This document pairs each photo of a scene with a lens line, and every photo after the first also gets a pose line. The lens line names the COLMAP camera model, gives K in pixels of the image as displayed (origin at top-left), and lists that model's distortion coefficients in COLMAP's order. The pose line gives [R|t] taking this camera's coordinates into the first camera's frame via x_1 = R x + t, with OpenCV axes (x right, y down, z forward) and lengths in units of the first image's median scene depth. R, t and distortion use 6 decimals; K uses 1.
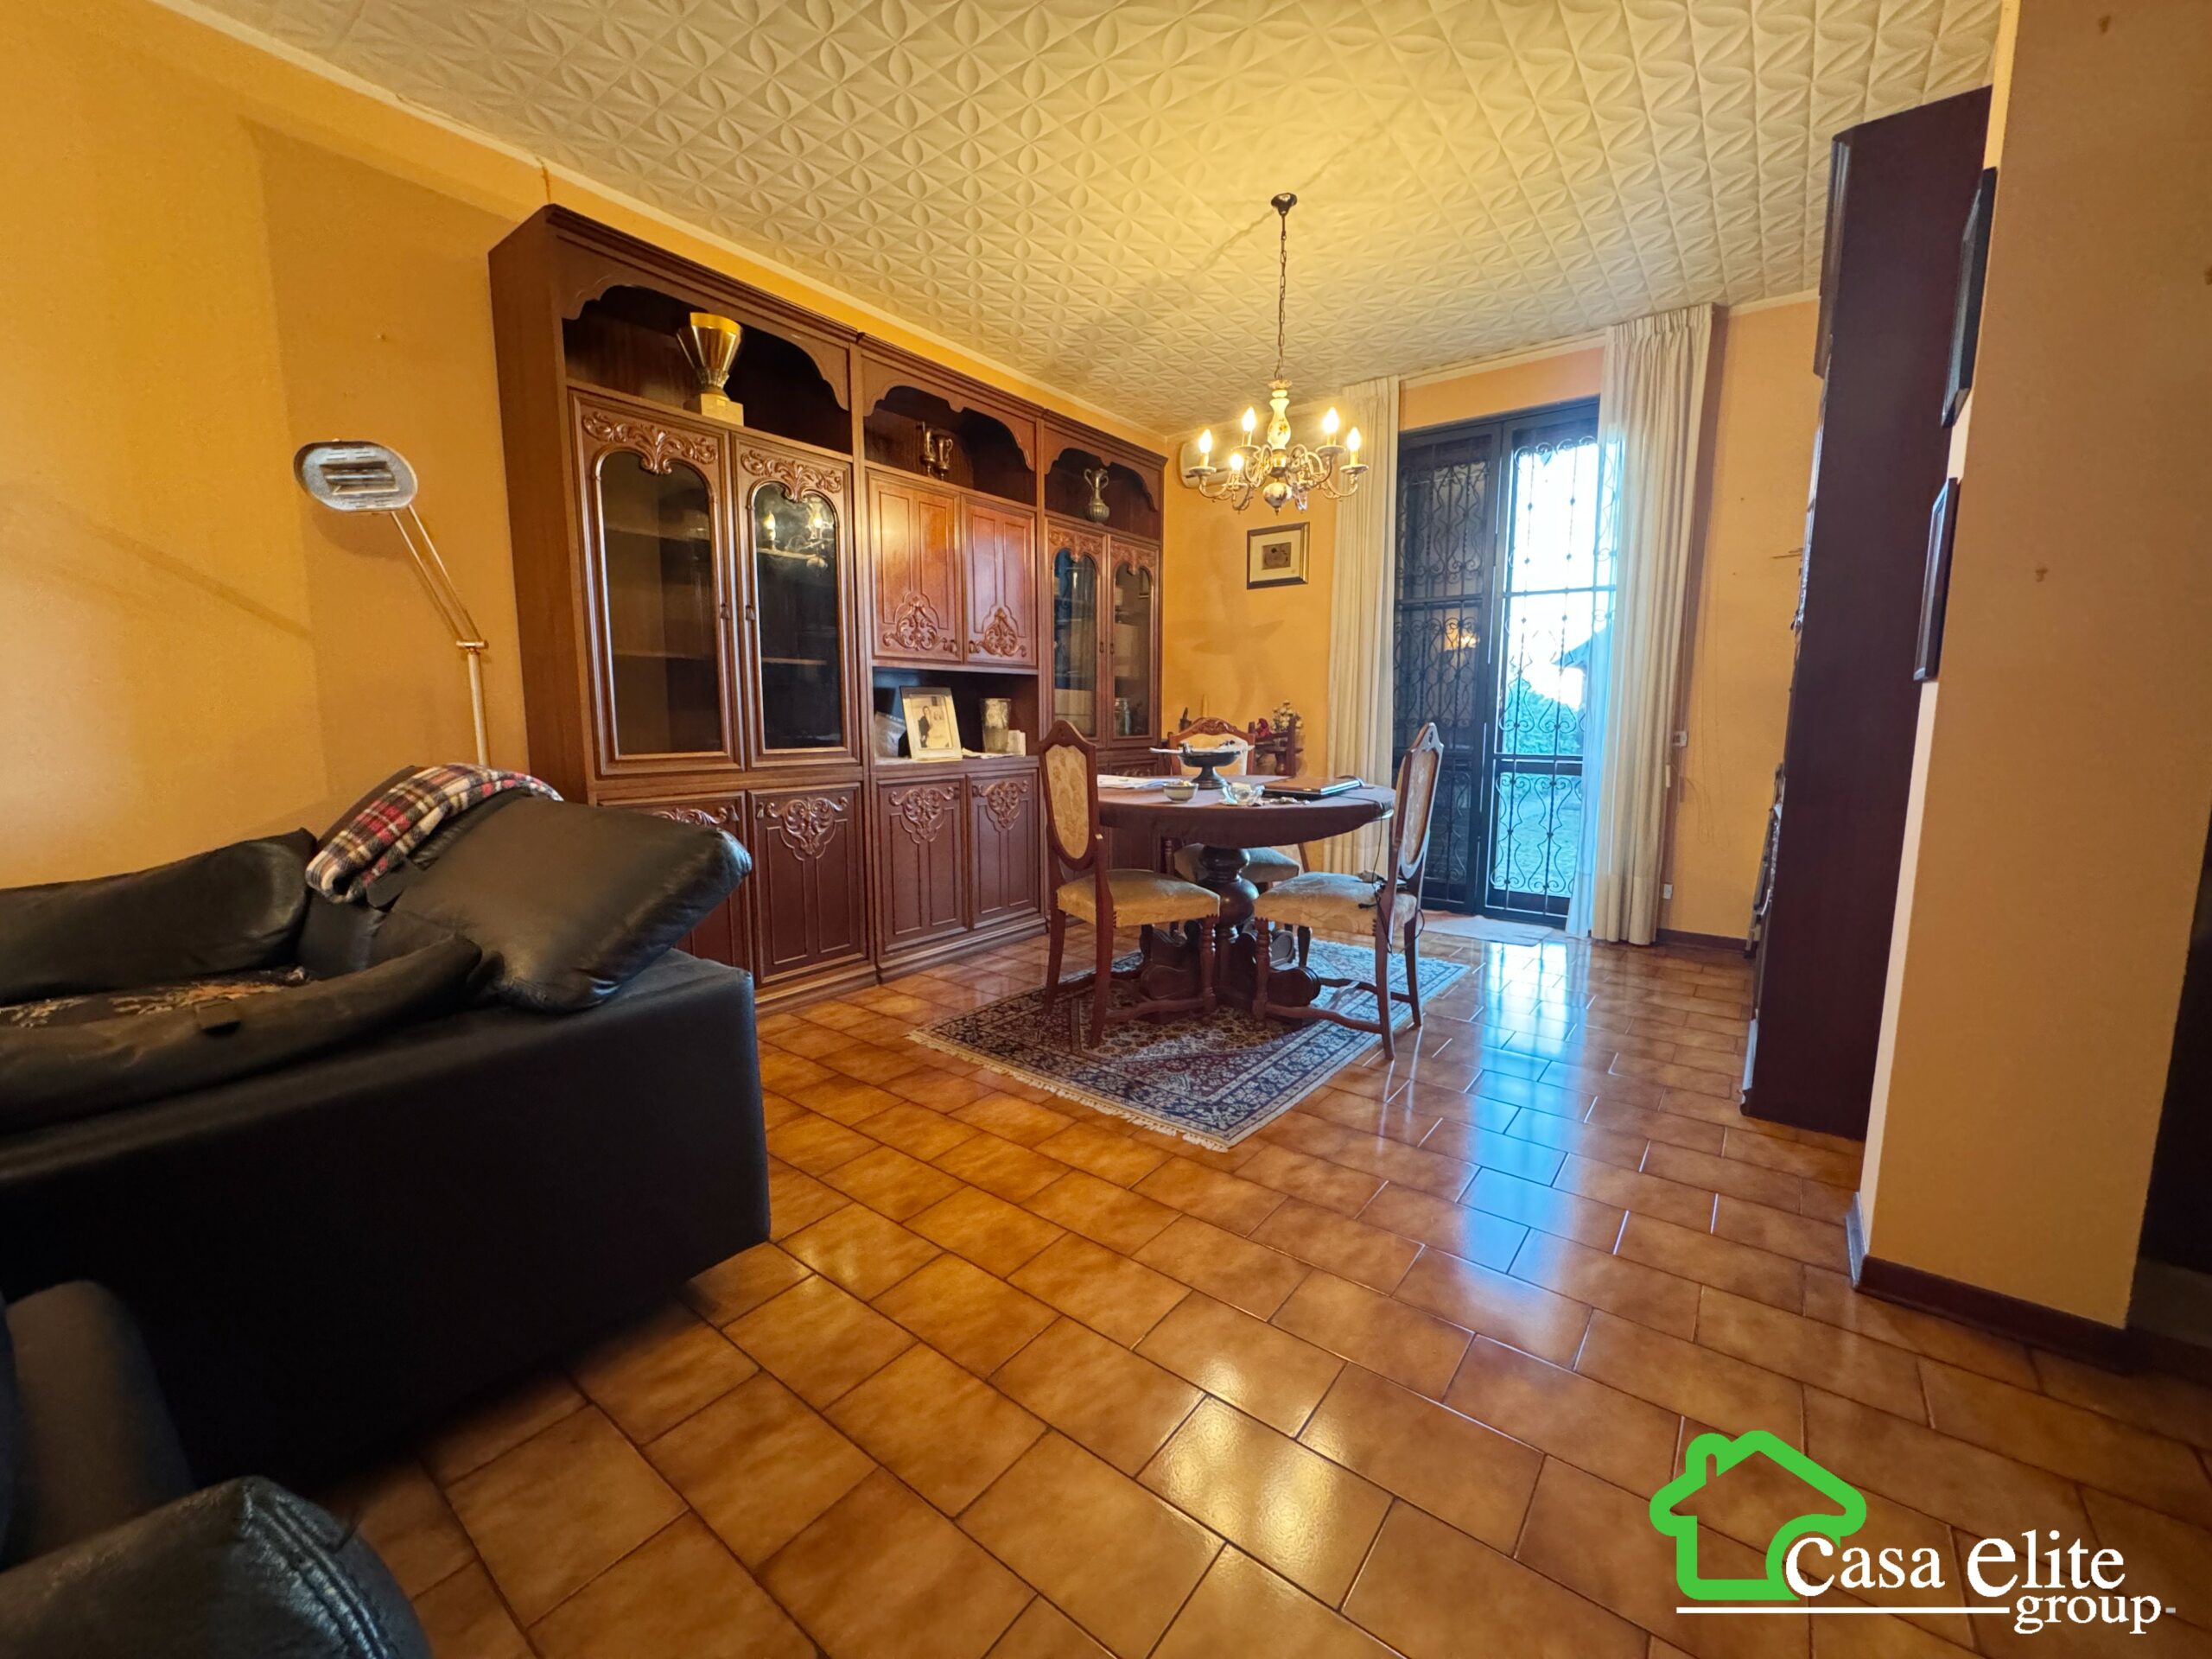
lens RADIAL K [[881.8, 0, 1101.3], [0, 881.8, 833.0], [0, 0, 1]] dist [0.003761, 0.000806]
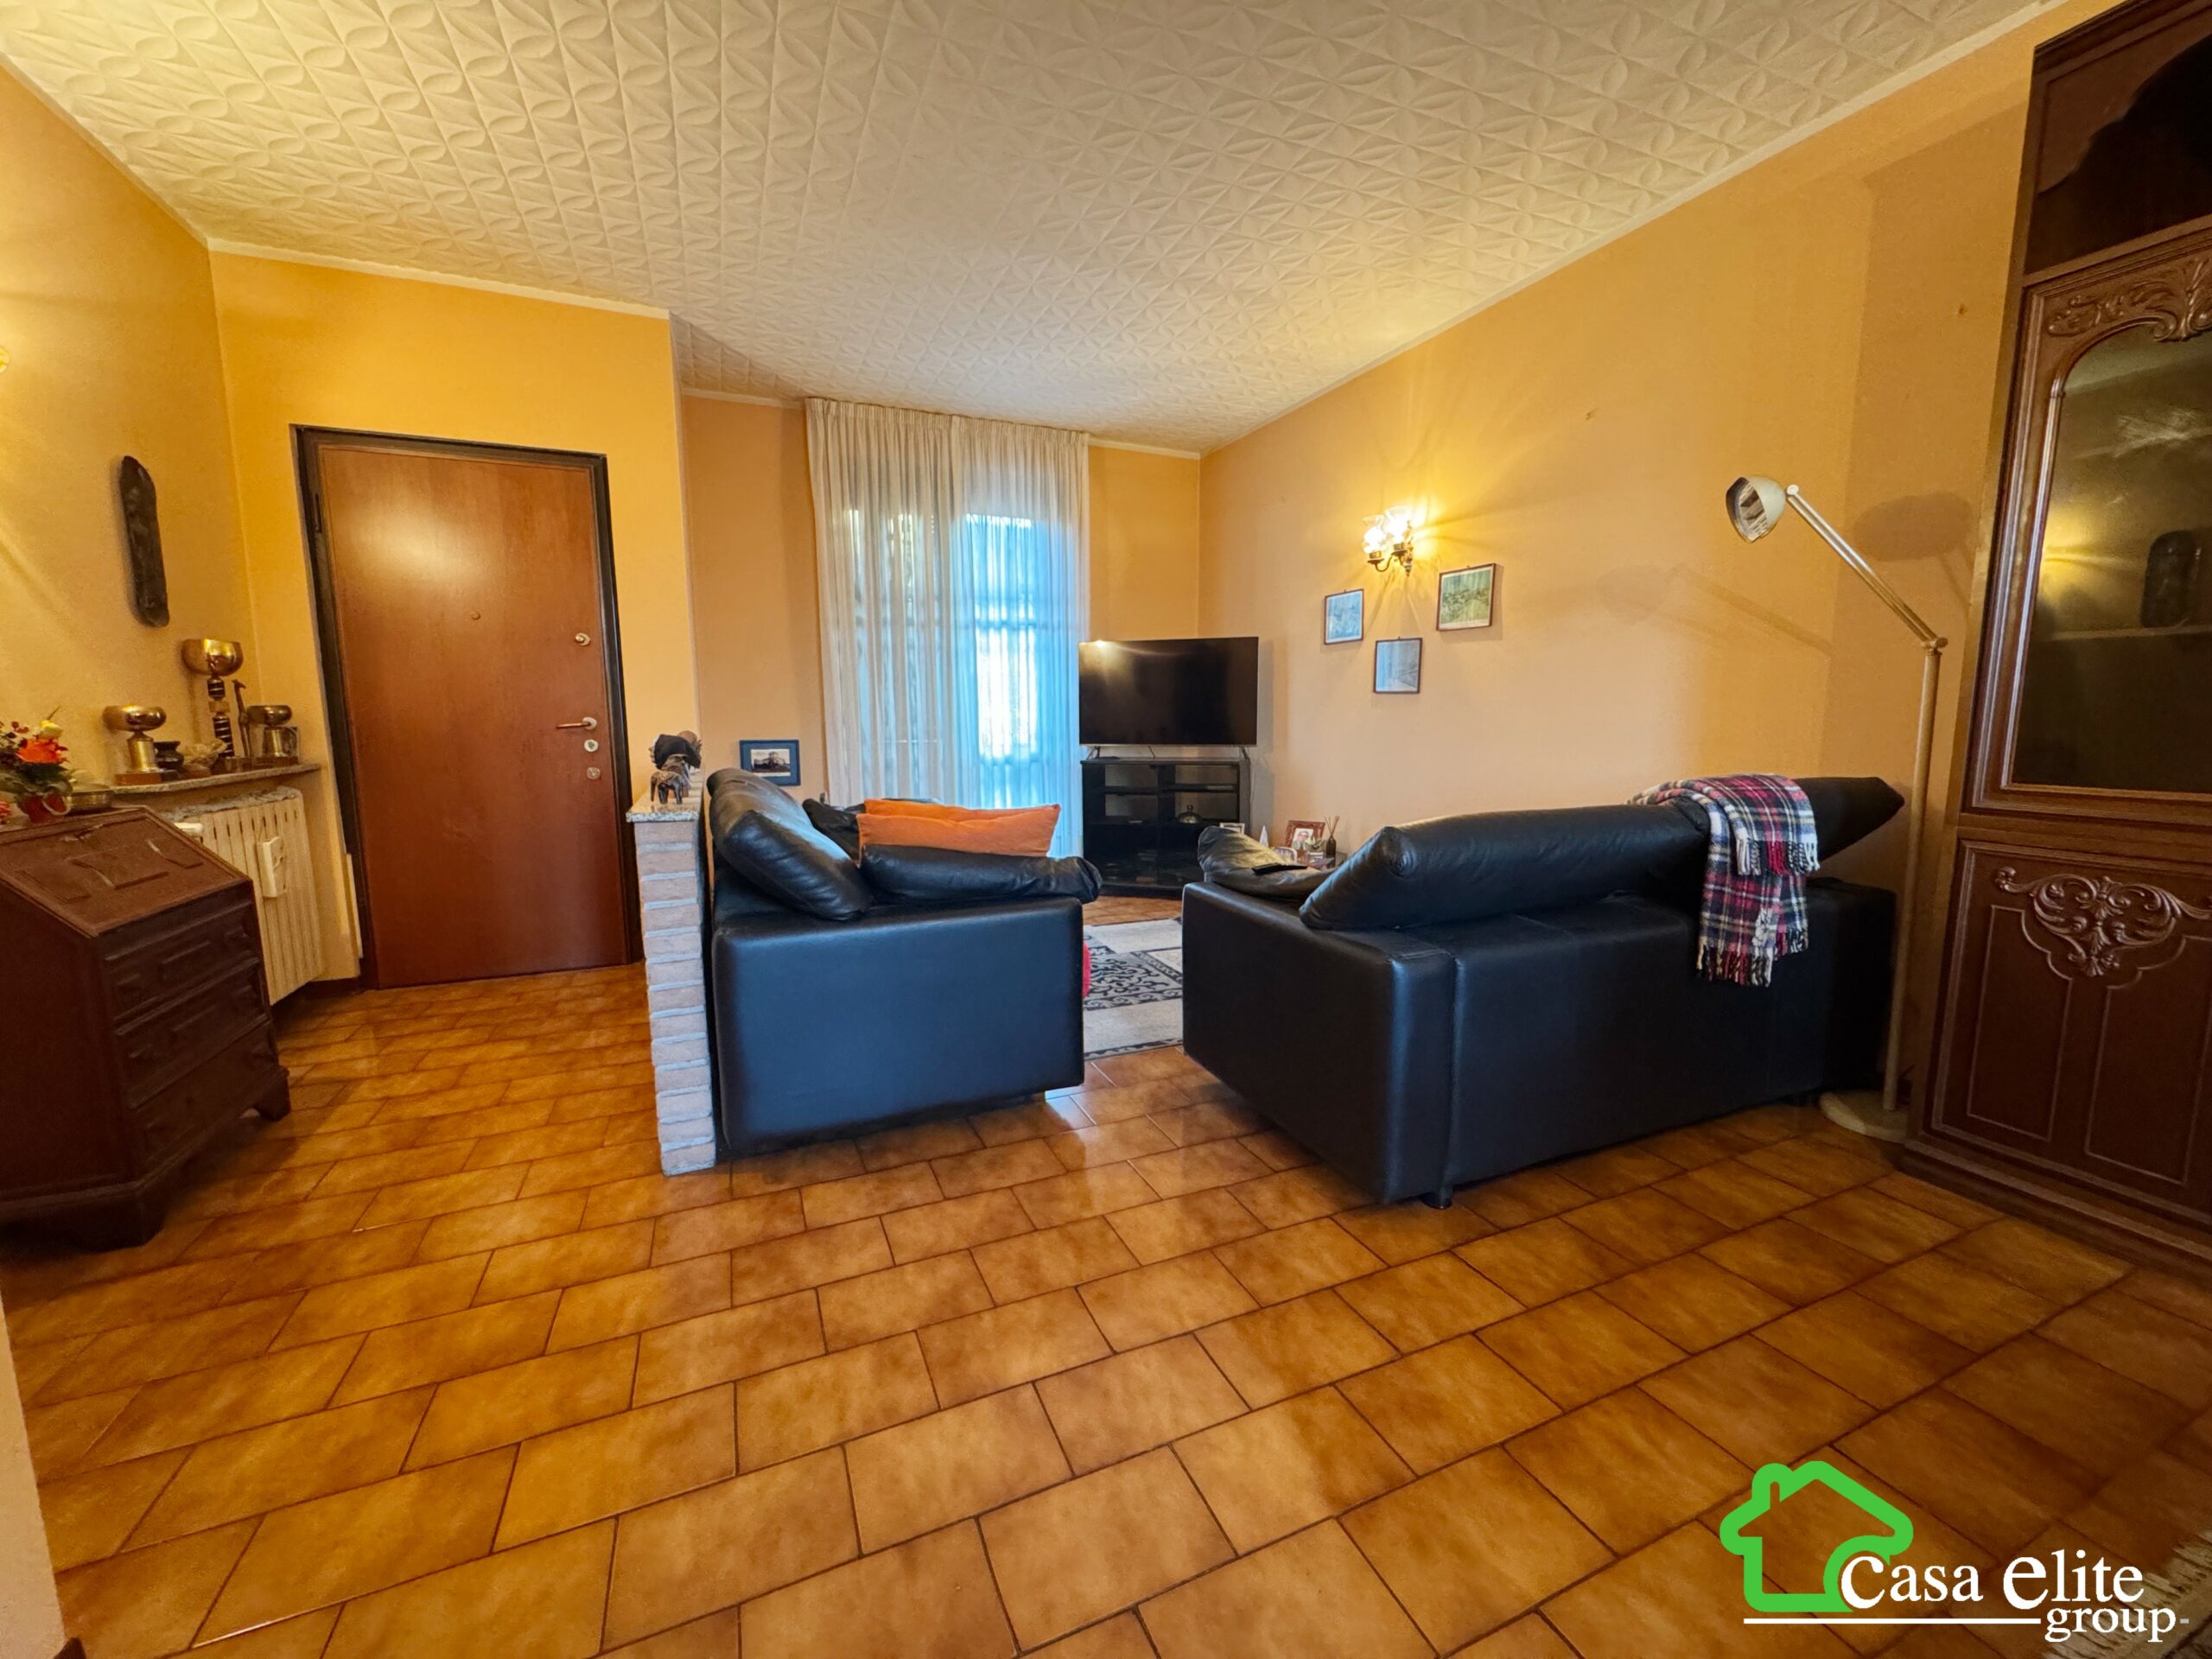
lens RADIAL K [[881.8, 0, 1104.4], [0, 881.8, 819.9], [0, 0, 1]] dist [0.003761, 0.000806]
pose [[-0.479825, 0.109660, -0.870484, 0.547704], [-0.115970, 0.975526, 0.186817, -0.134251], [0.869666, 0.190590, -0.455364, 0.870062]]
